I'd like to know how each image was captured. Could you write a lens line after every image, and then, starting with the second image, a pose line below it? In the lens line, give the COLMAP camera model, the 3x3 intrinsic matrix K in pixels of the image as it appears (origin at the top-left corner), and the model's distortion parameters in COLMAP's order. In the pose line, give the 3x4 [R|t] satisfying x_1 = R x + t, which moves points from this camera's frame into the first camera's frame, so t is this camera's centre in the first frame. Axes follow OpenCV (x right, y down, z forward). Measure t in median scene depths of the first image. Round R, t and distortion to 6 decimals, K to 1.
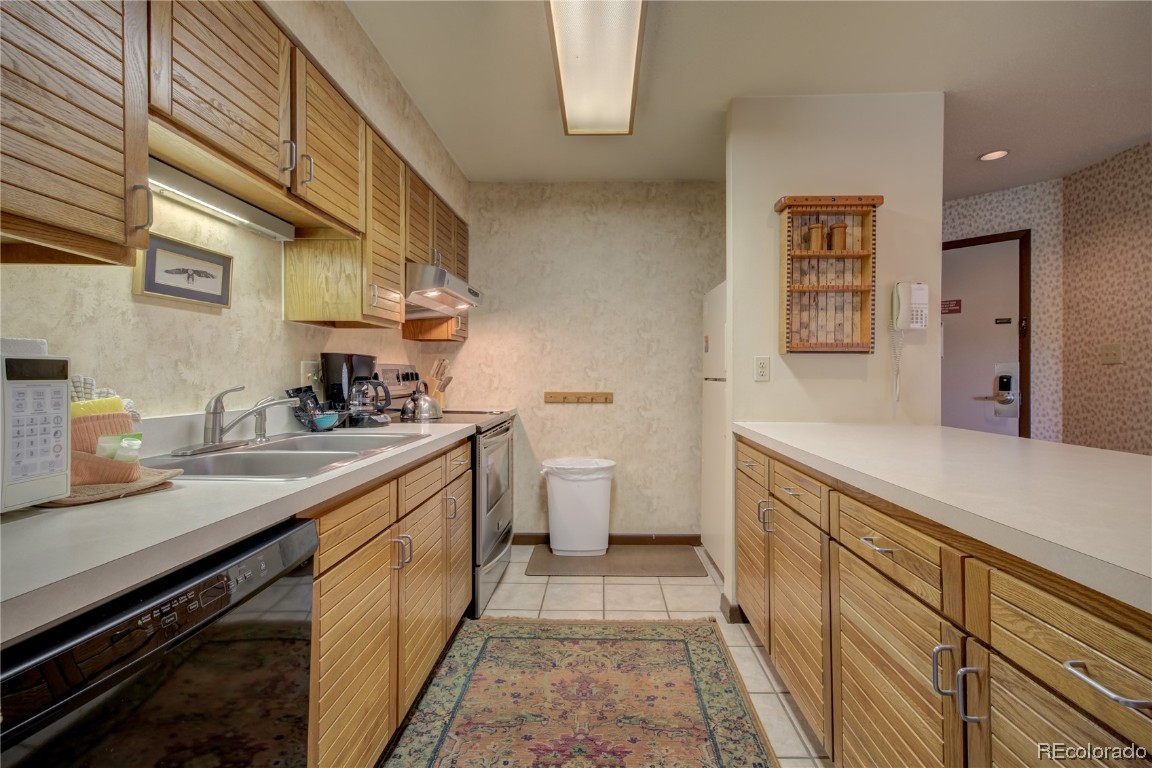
lens RADIAL K [[499.6, 0, 583.7], [0, 499.6, 373.9], [0, 0, 1]] dist [0.003279, 0.001688]
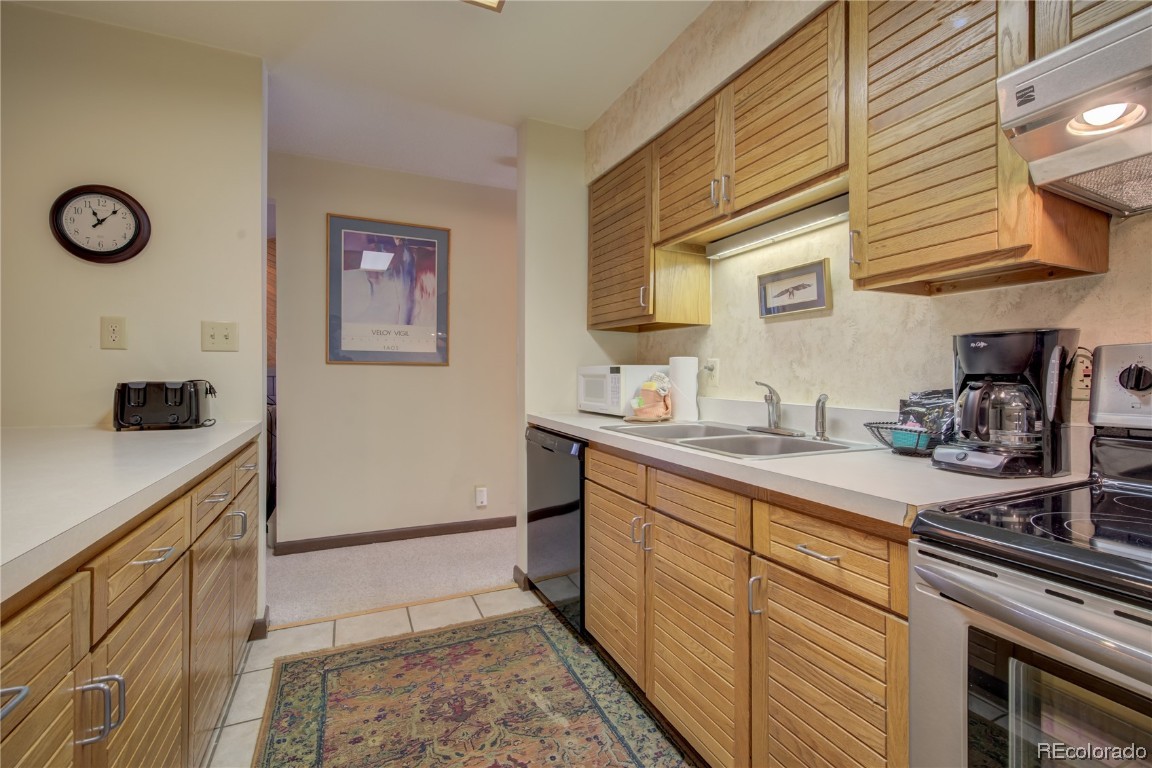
lens RADIAL K [[499.6, 0, 578.0], [0, 499.6, 377.3], [0, 0, 1]] dist [0.003279, 0.001688]
pose [[-0.902274, -0.002905, -0.431154, 0.164029], [-0.005805, 0.999969, 0.005411, 0.007925], [0.431124, 0.007385, -0.902262, 1.346721]]
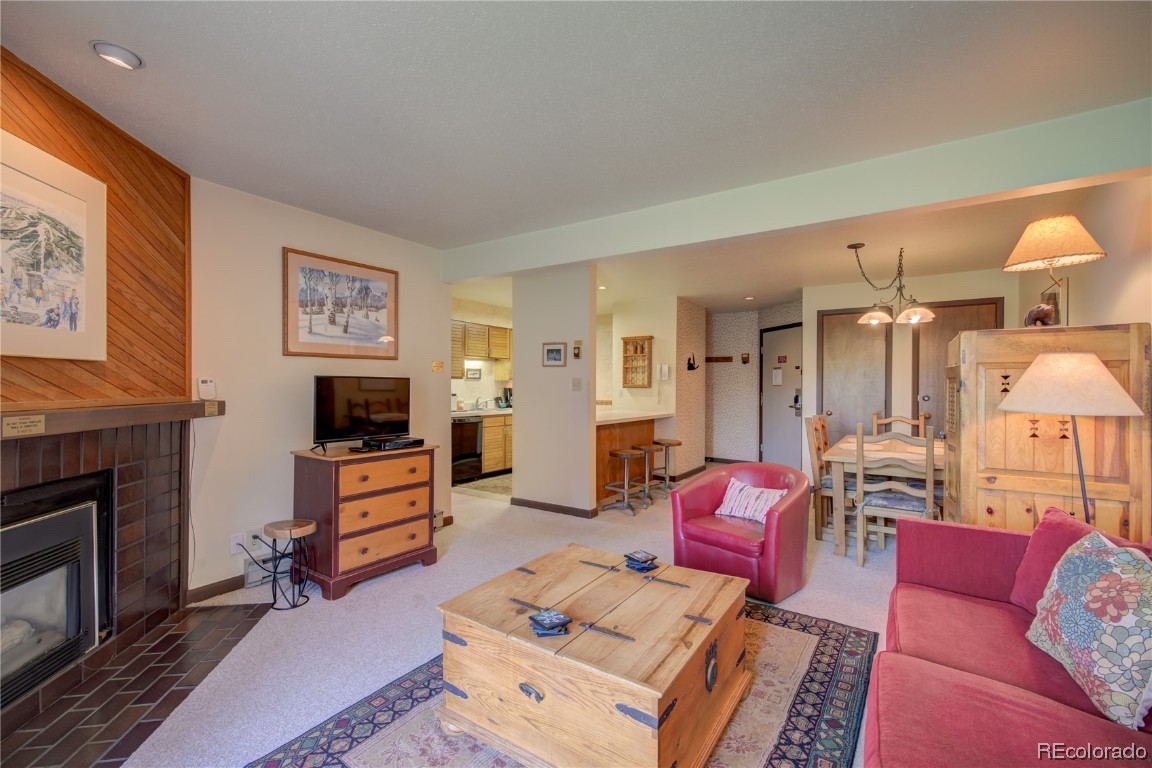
lens RADIAL K [[499.6, 0, 571.5], [0, 499.6, 385.0], [0, 0, 1]] dist [0.003279, 0.001688]
pose [[0.844341, 0.000133, -0.535806, 1.932867], [0.000625, 0.999999, 0.001234, -0.068725], [0.535805, -0.001377, 0.844340, -1.915596]]
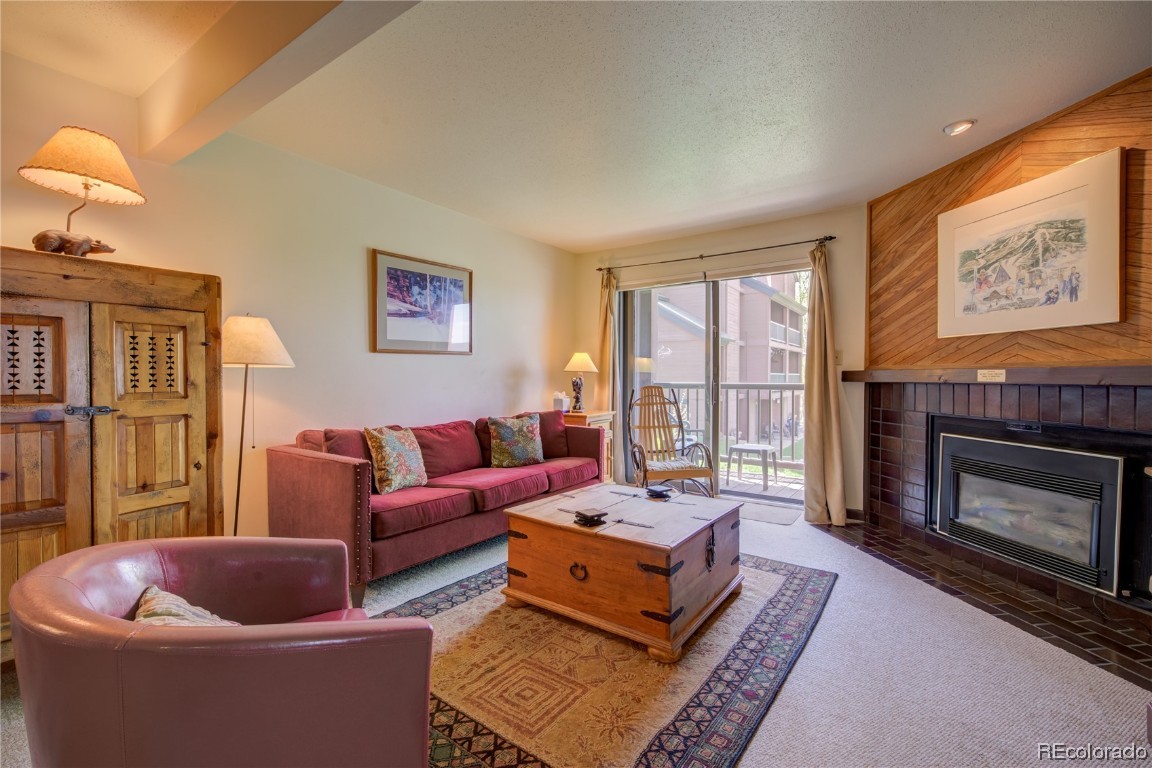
lens RADIAL K [[499.6, 0, 576.6], [0, 499.6, 381.9], [0, 0, 1]] dist [0.003279, 0.001688]
pose [[-0.831368, -0.009439, 0.555642, 0.896973], [-0.005694, 0.999948, 0.008467, 0.010113], [-0.555693, 0.003875, -0.831378, 0.013544]]
